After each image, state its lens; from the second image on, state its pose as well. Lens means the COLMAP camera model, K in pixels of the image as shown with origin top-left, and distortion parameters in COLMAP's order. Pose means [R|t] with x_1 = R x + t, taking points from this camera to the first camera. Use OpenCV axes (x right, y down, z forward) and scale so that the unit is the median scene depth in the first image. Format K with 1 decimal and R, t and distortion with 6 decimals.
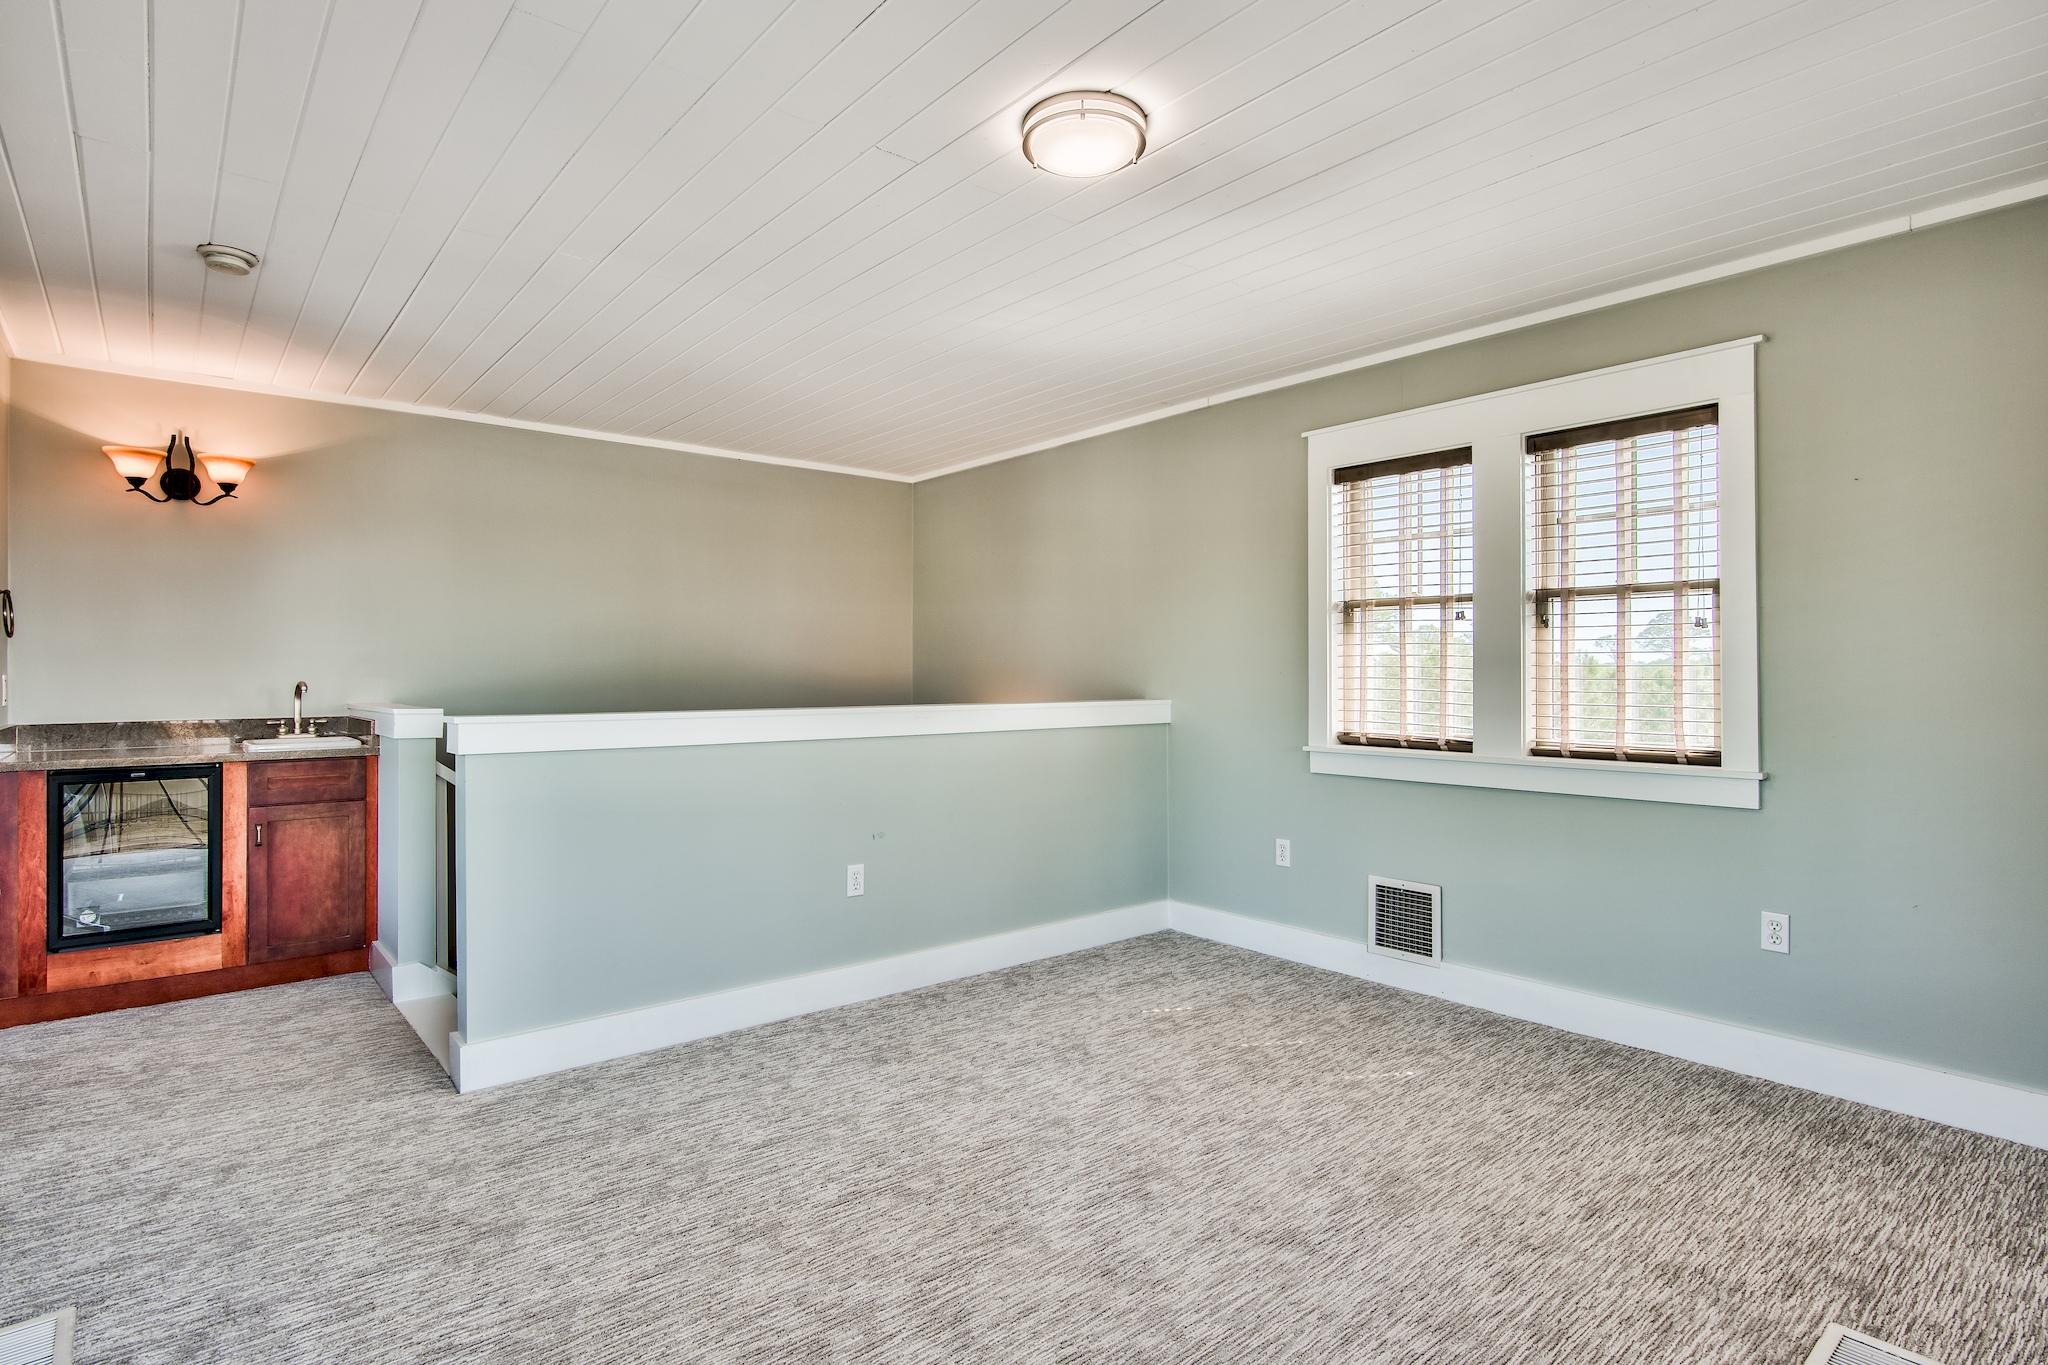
lens RADIAL K [[1093.4, 0, 1029.7], [0, 1093.4, 671.8], [0, 0, 1]] dist [-0.003583, 0.001734]
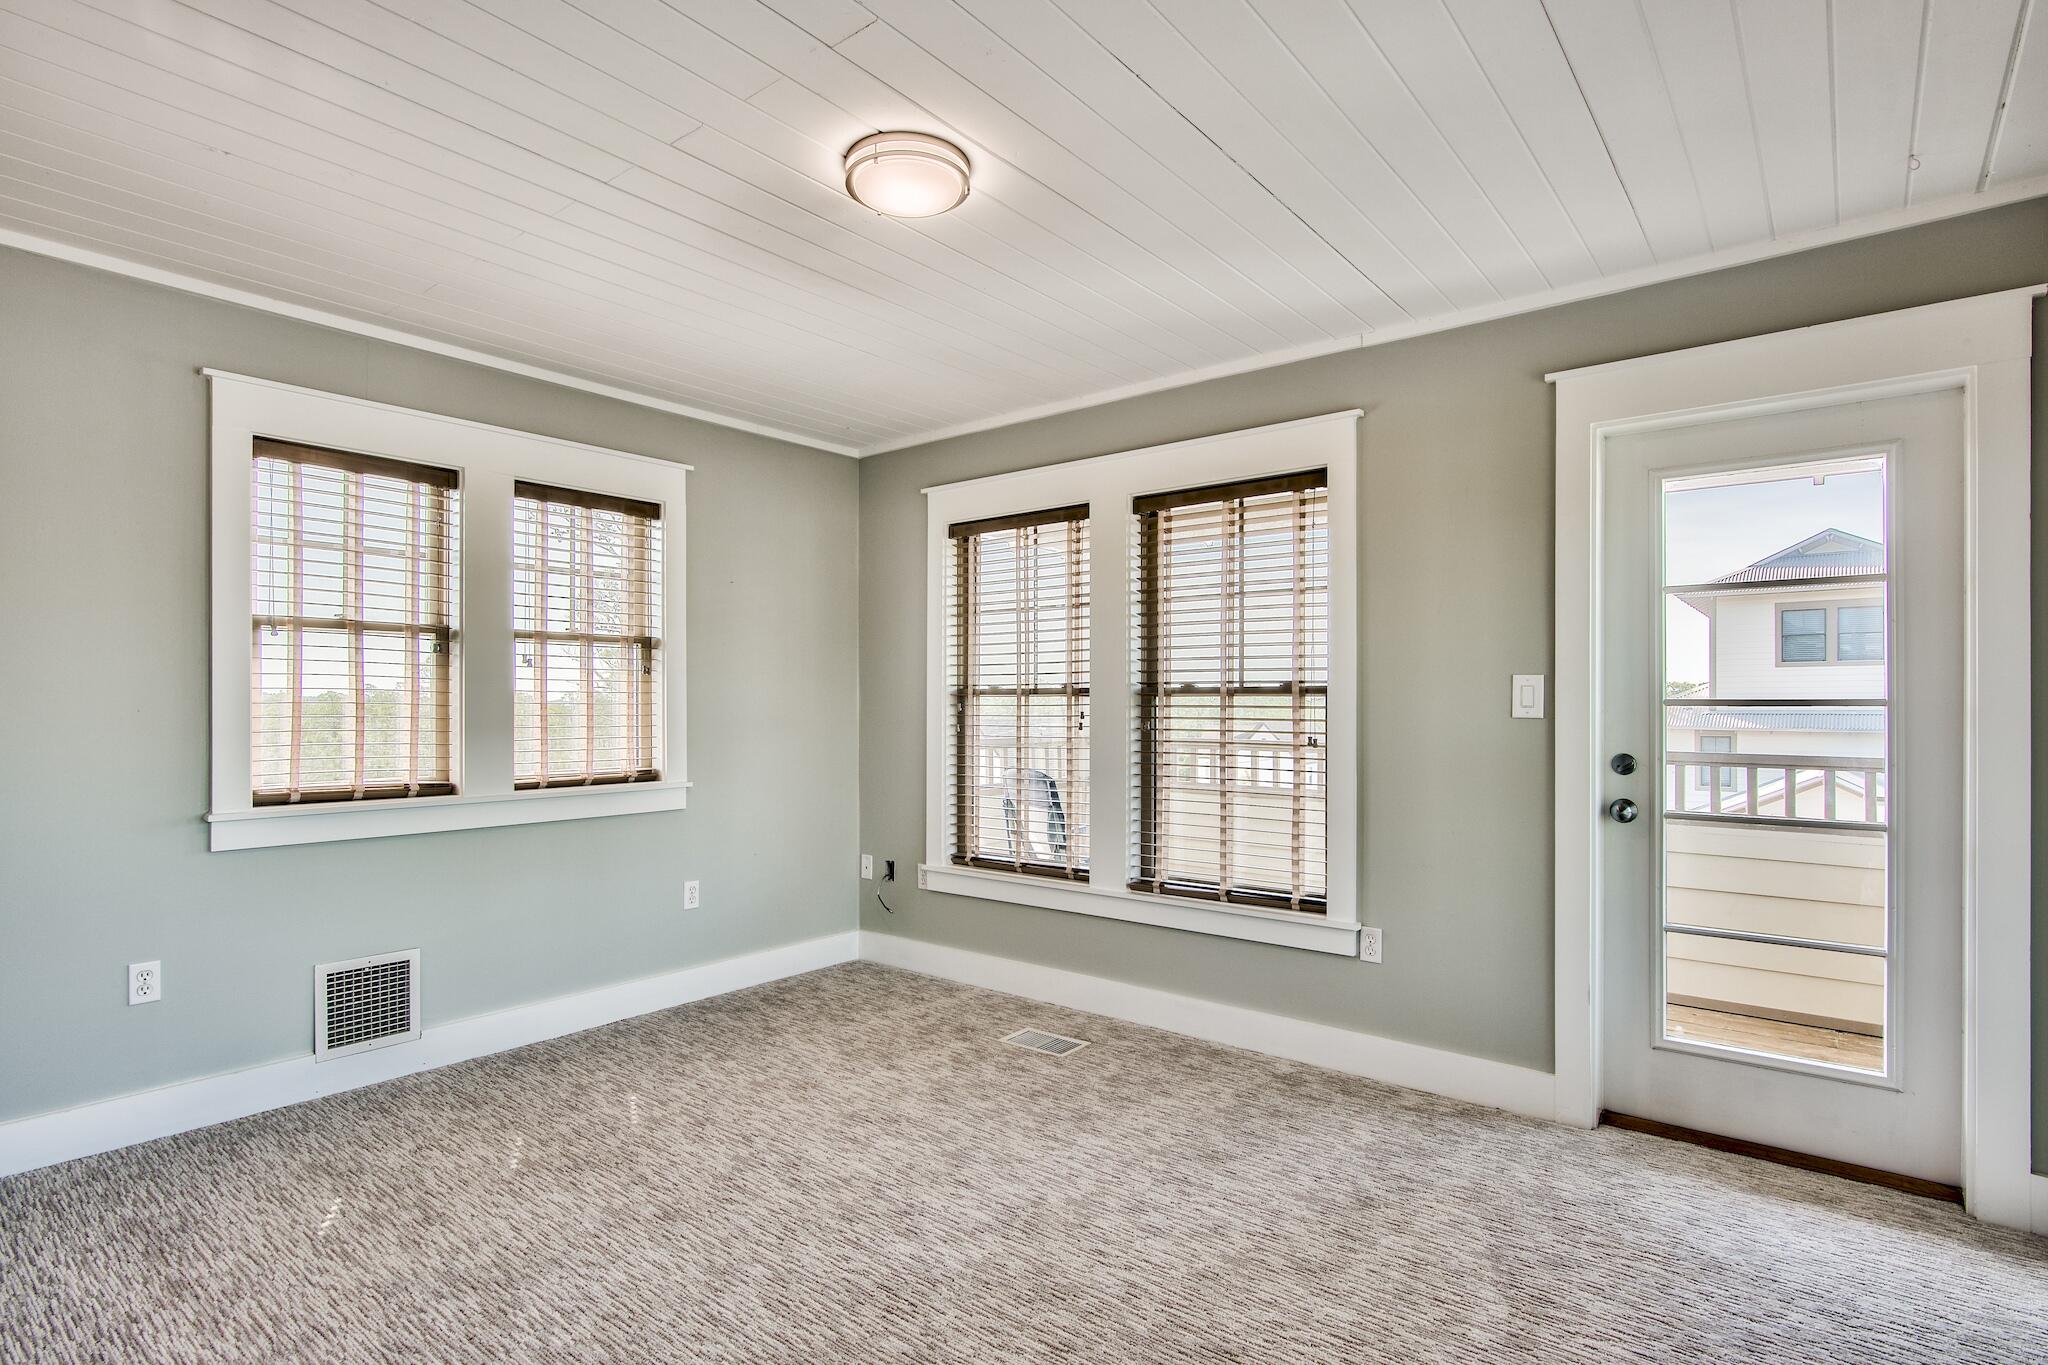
lens RADIAL K [[1020.5, 0, 1031.6], [0, 1020.5, 698.3], [0, 0, 1]] dist [-0.000501, -0.000311]
pose [[-0.216937, 0.010445, 0.976130, -0.559750], [0.001233, 0.999945, -0.010426, 0.000761], [-0.976185, -0.001058, -0.216938, 0.697703]]
